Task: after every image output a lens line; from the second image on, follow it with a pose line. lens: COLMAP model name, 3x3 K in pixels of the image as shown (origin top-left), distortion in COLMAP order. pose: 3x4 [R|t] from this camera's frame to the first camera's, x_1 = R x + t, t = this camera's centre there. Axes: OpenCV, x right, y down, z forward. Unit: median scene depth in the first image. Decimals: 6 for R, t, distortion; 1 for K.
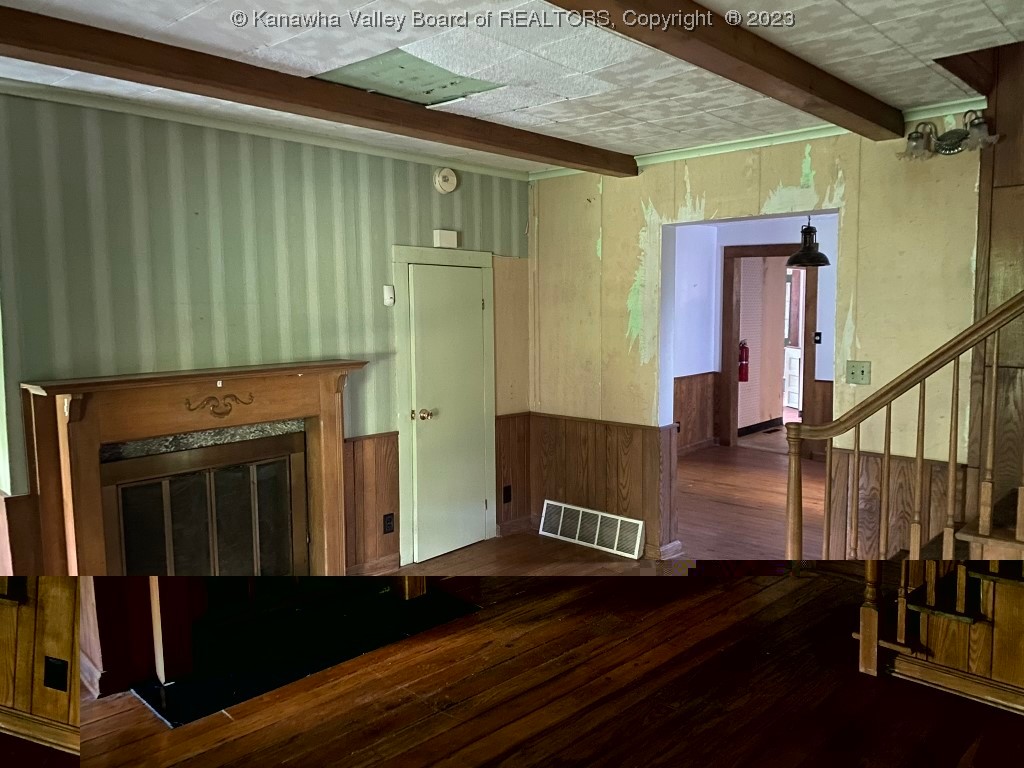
lens RADIAL K [[778.2, 0, 514.3], [0, 778.2, 384.1], [0, 0, 1]] dist [0.002107, -0.001005]
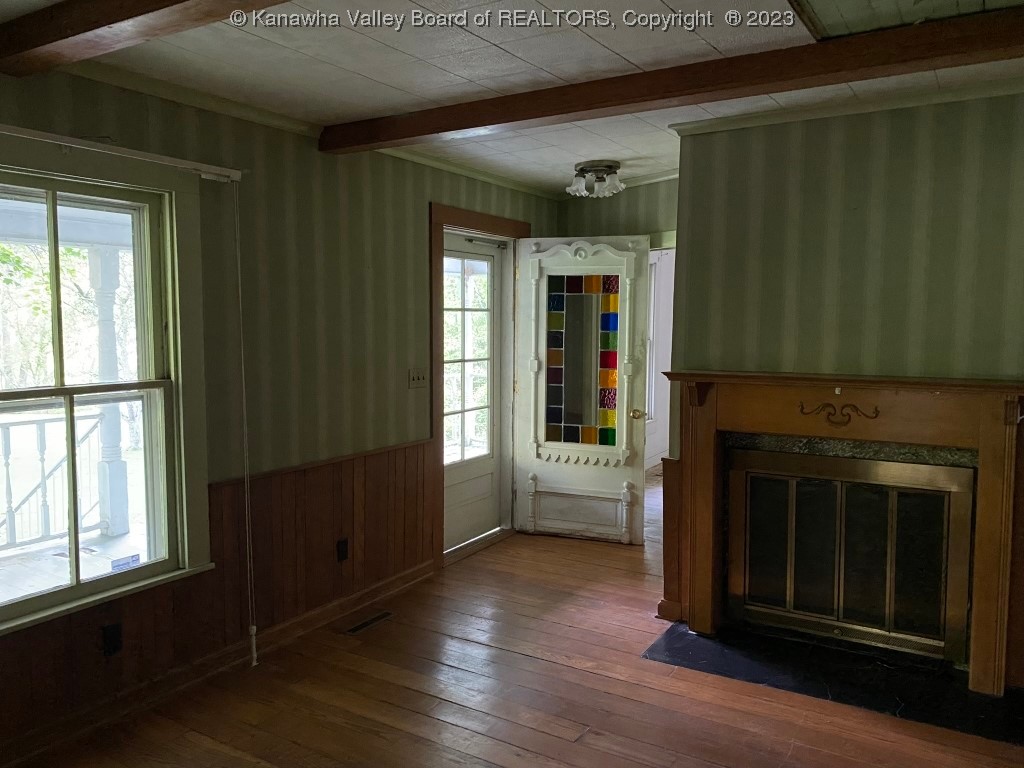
lens RADIAL K [[778.2, 0, 514.3], [0, 778.2, 379.3], [0, 0, 1]] dist [0.002107, -0.001005]
pose [[0.195017, 0.084319, -0.977169, 0.453810], [-0.105710, 0.992301, 0.064527, -0.032898], [0.975087, 0.090713, 0.202429, 0.435606]]
